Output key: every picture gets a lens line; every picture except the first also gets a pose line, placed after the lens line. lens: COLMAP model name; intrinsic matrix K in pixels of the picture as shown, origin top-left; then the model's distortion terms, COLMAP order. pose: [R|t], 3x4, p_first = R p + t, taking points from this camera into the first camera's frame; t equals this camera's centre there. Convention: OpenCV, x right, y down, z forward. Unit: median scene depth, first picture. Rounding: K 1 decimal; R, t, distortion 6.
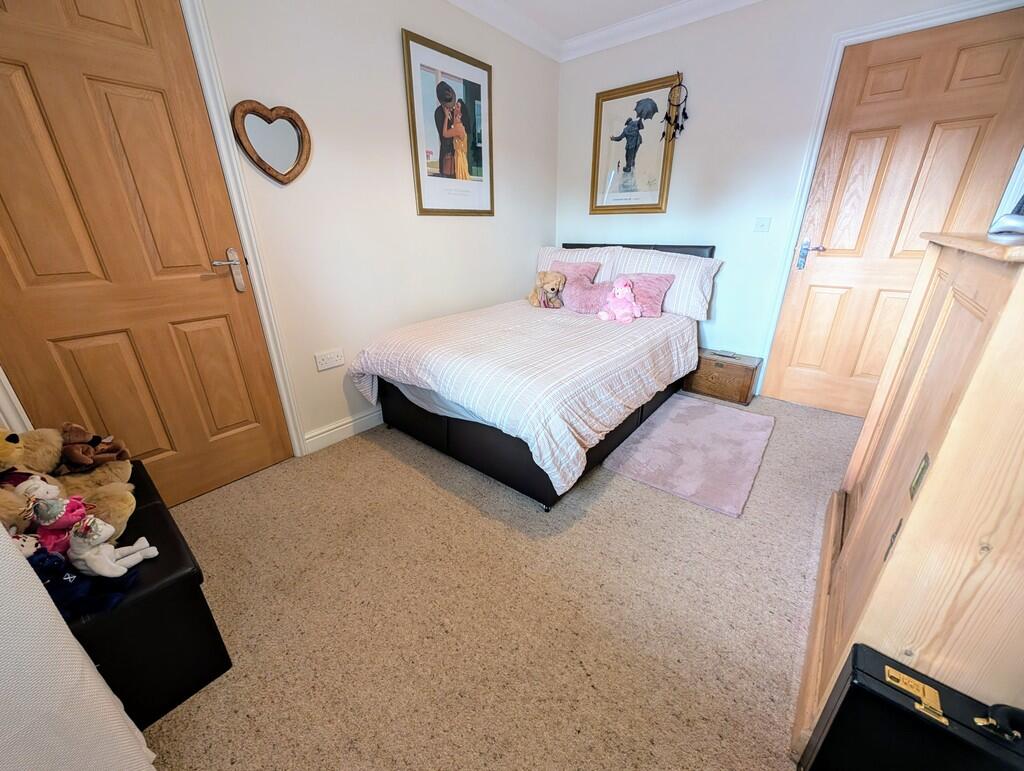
lens RADIAL K [[390.8, 0, 516.8], [0, 390.8, 387.3], [0, 0, 1]] dist [0.000052, -0.000204]
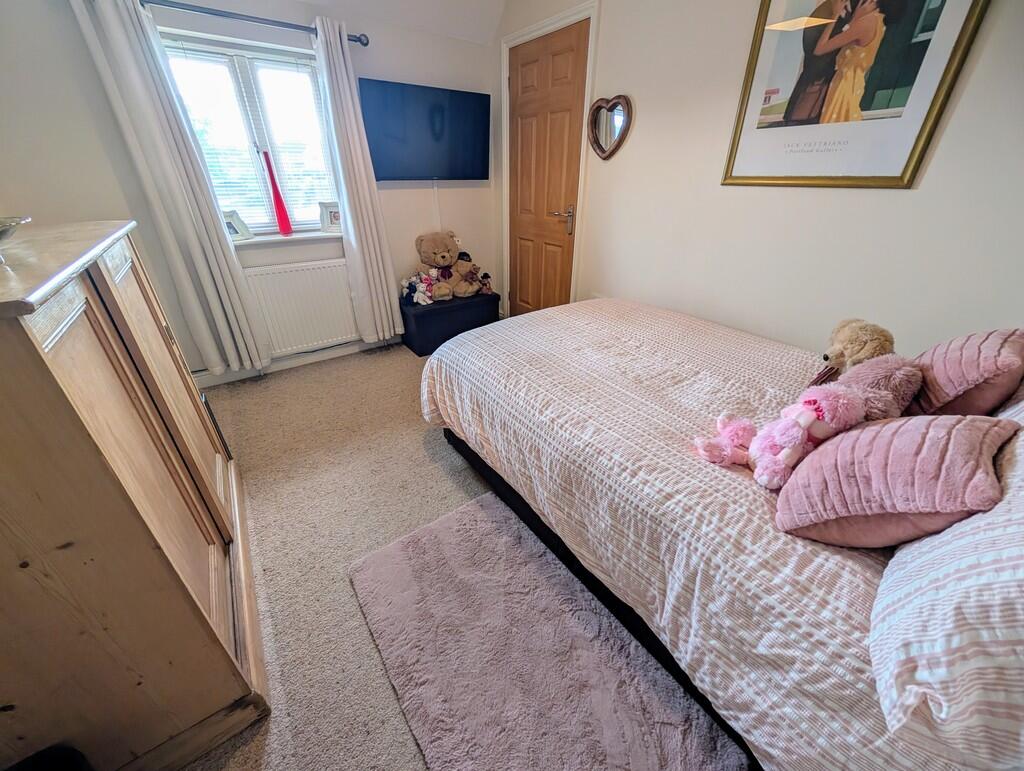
lens RADIAL K [[390.8, 0, 512.7], [0, 390.8, 385.5], [0, 0, 1]] dist [0.000052, -0.000204]
pose [[-0.262684, 0.475337, -0.839674, 0.697464], [-0.360189, 0.759019, 0.542360, -0.402664], [0.895132, 0.444910, -0.028171, 0.811537]]
